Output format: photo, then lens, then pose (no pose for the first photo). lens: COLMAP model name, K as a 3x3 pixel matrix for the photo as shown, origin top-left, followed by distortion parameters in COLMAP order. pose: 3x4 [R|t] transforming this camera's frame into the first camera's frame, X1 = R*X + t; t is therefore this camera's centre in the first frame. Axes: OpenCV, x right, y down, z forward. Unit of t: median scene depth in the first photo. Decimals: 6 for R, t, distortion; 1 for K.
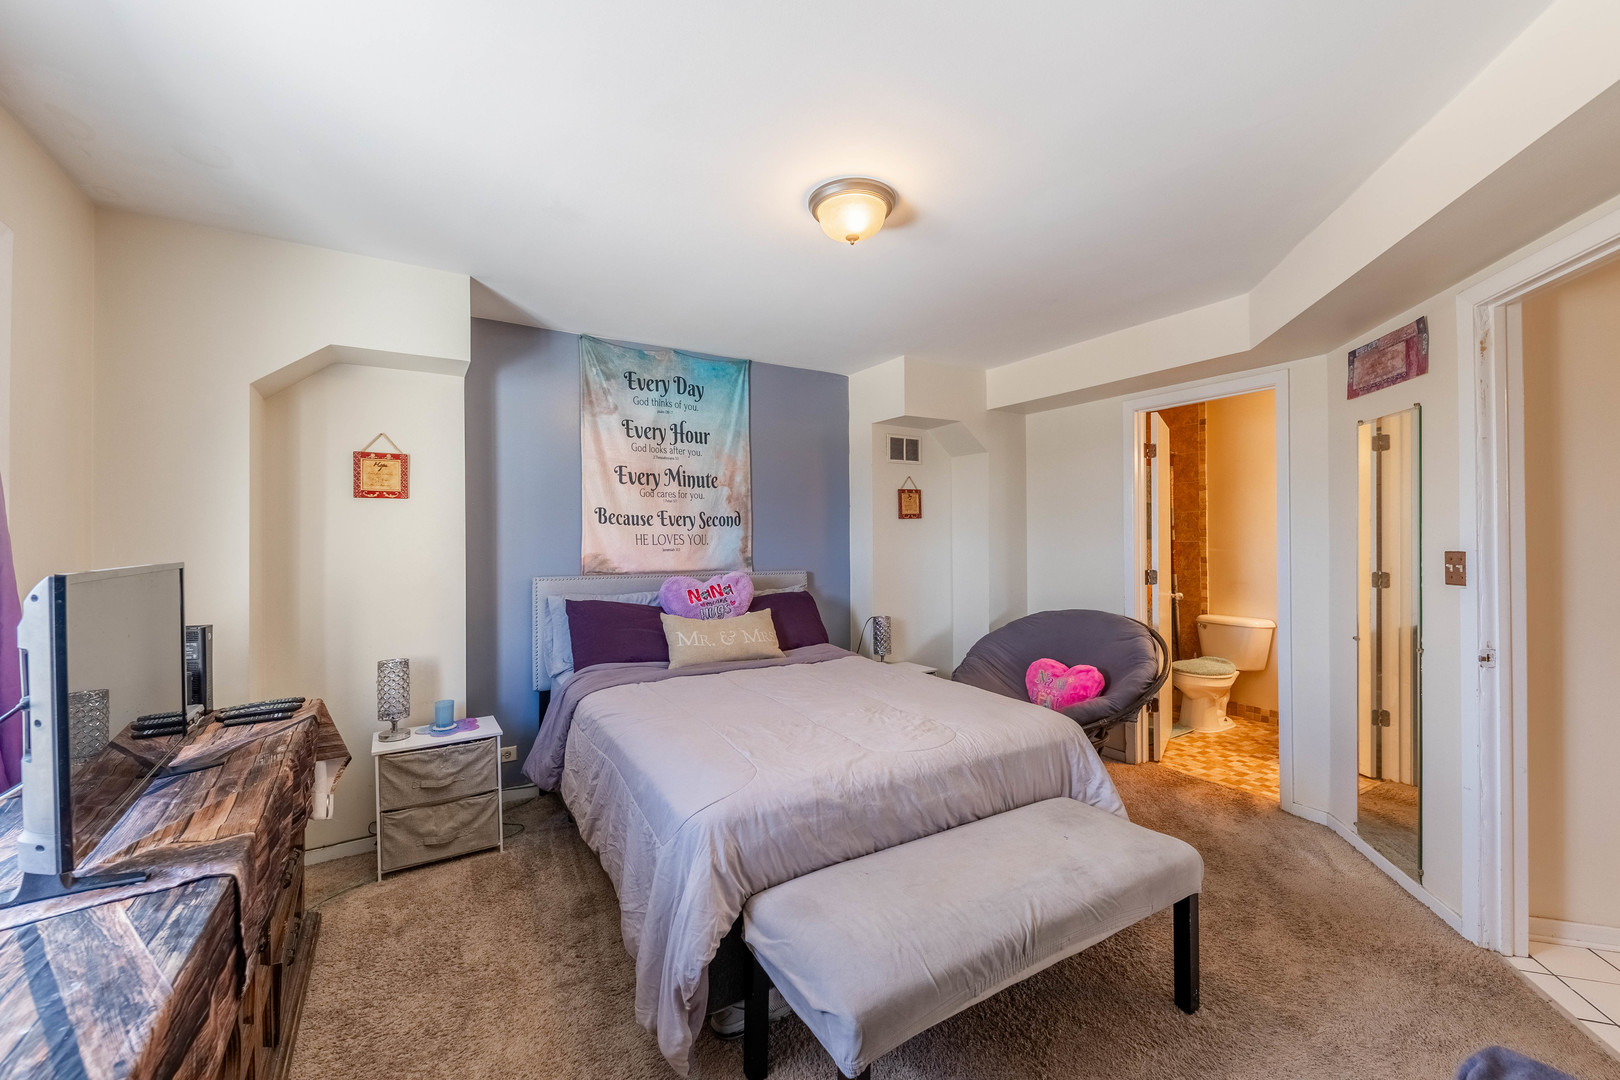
lens RADIAL K [[658.6, 0, 810.4], [0, 658.6, 535.1], [0, 0, 1]] dist [0.013603, -0.005373]
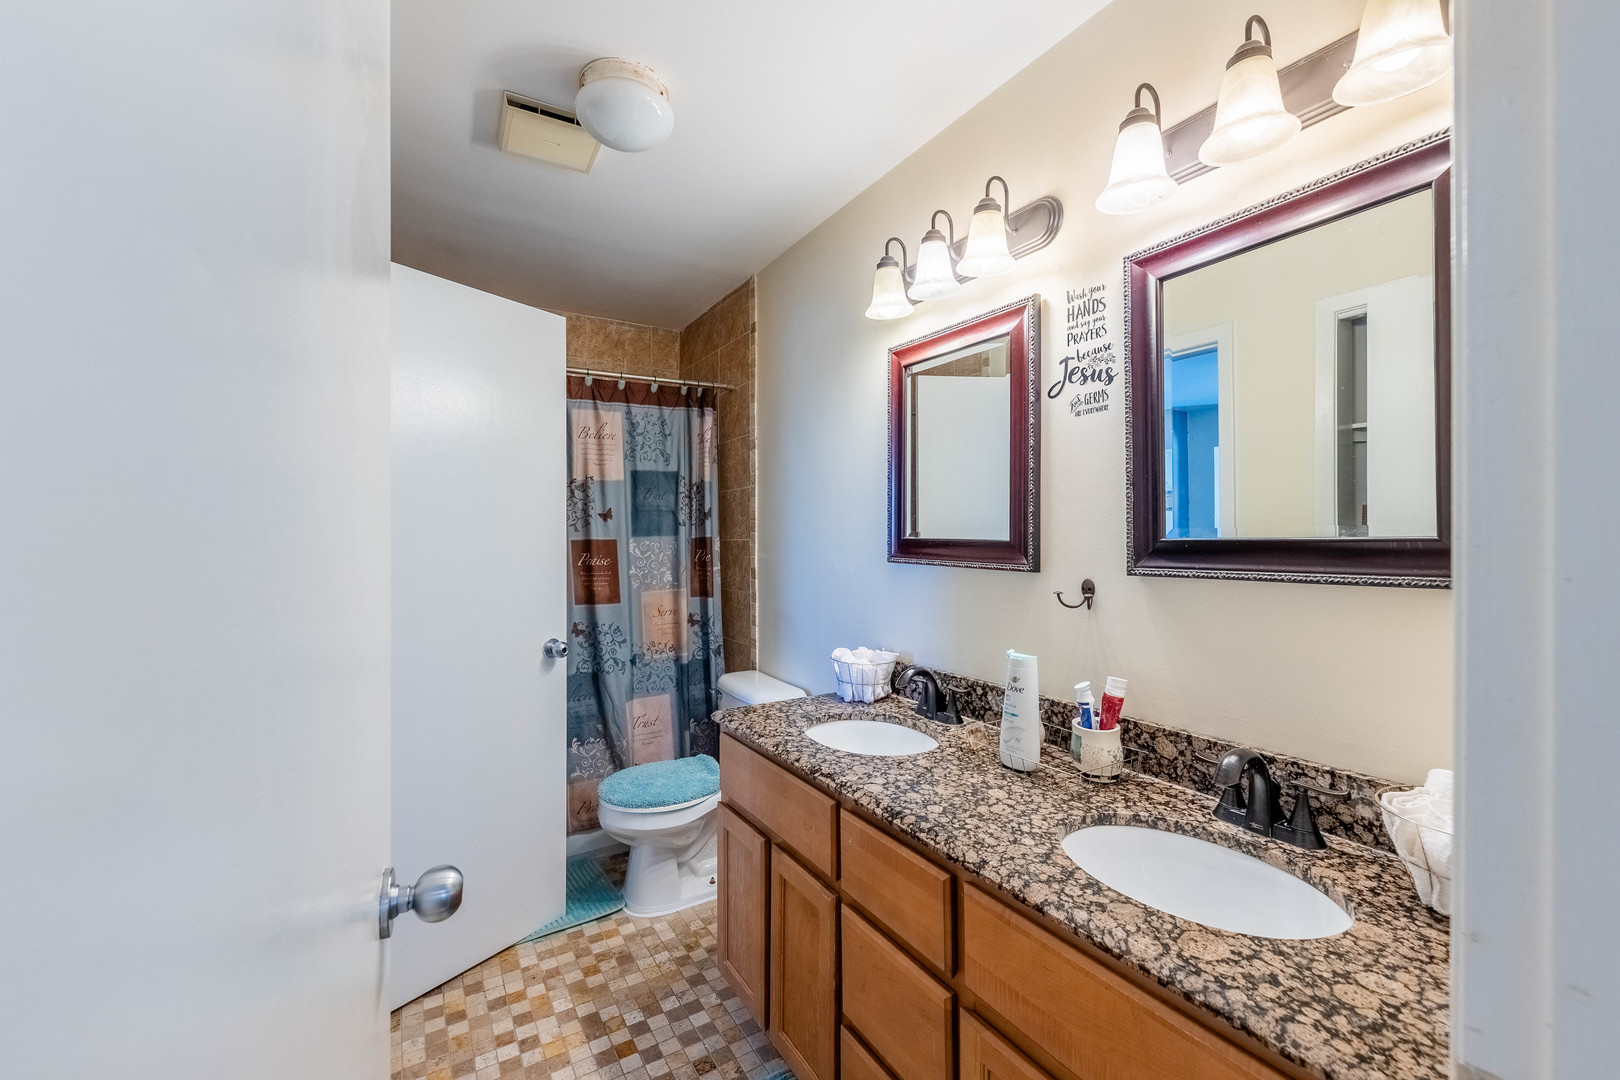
lens RADIAL K [[658.6, 0, 810.4], [0, 658.6, 535.1], [0, 0, 1]] dist [0.013603, -0.005373]
pose [[0.999957, 0.002594, -0.008953, 0.738570], [-0.002579, 0.999995, 0.001727, 0.004628], [0.008957, -0.001704, 0.999958, 0.497190]]
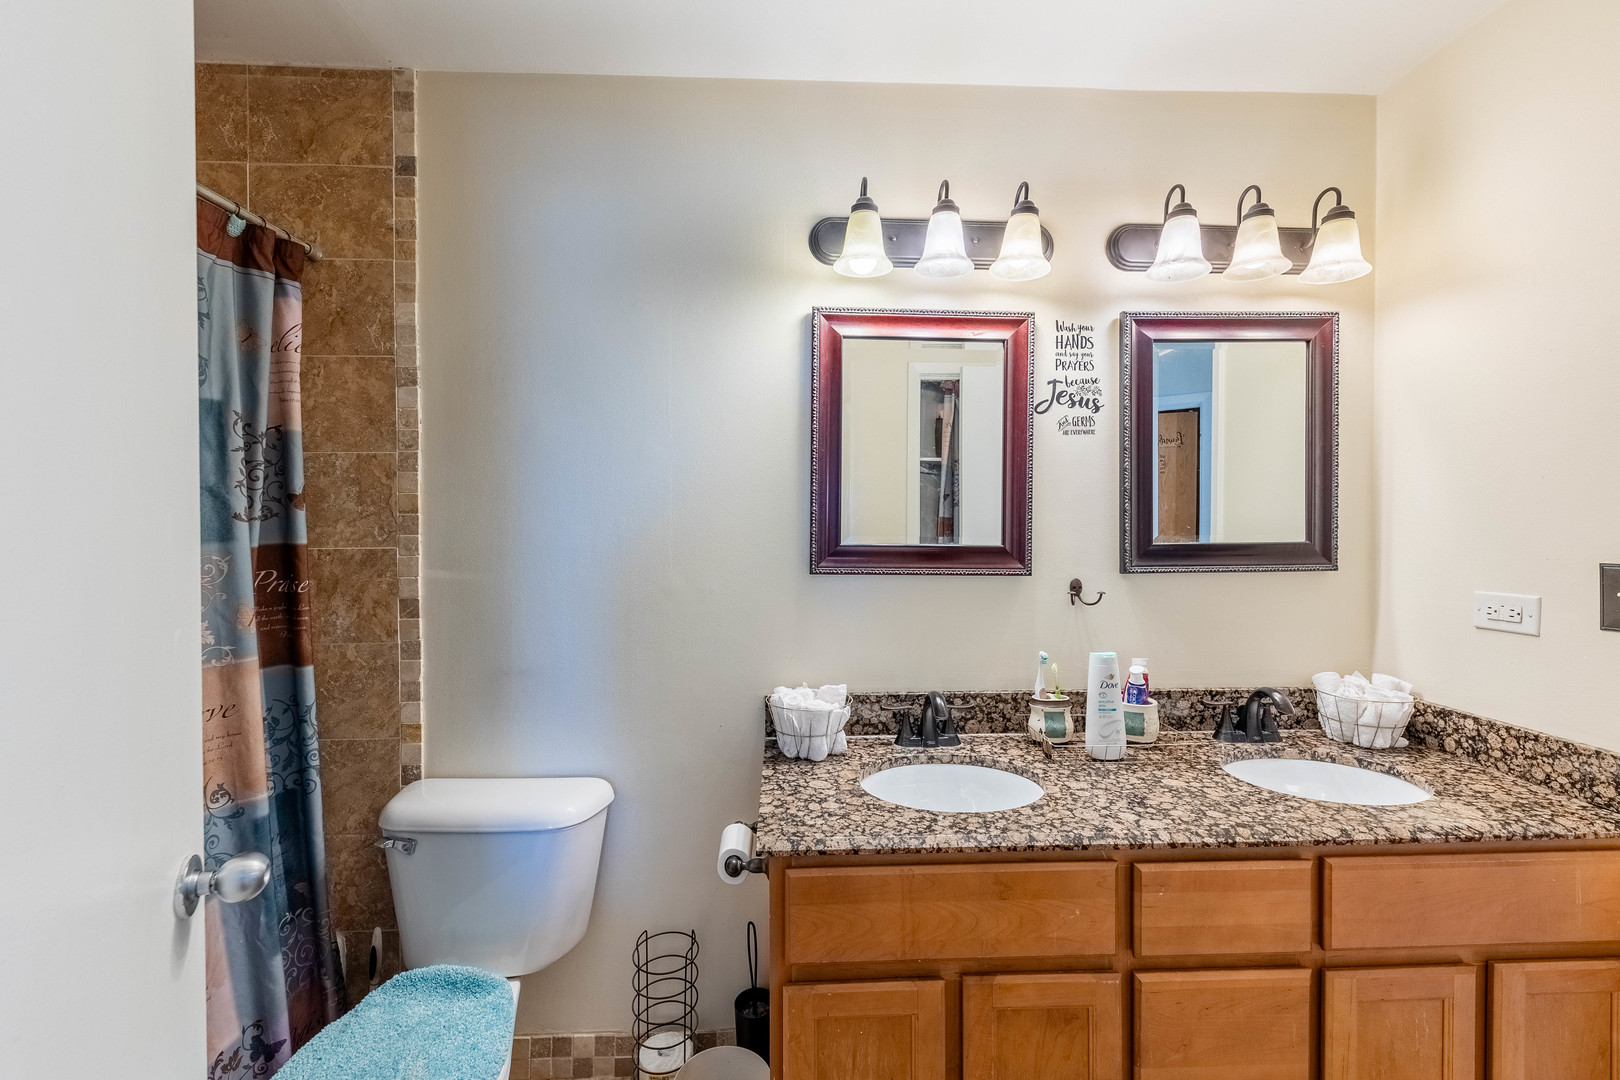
lens RADIAL K [[658.6, 0, 810.4], [0, 658.6, 535.1], [0, 0, 1]] dist [0.013603, -0.005373]
pose [[0.493997, -0.001802, 0.869462, 0.472189], [-0.005175, 0.999974, 0.005013, 0.000727], [-0.869448, -0.006976, 0.493975, 0.772166]]
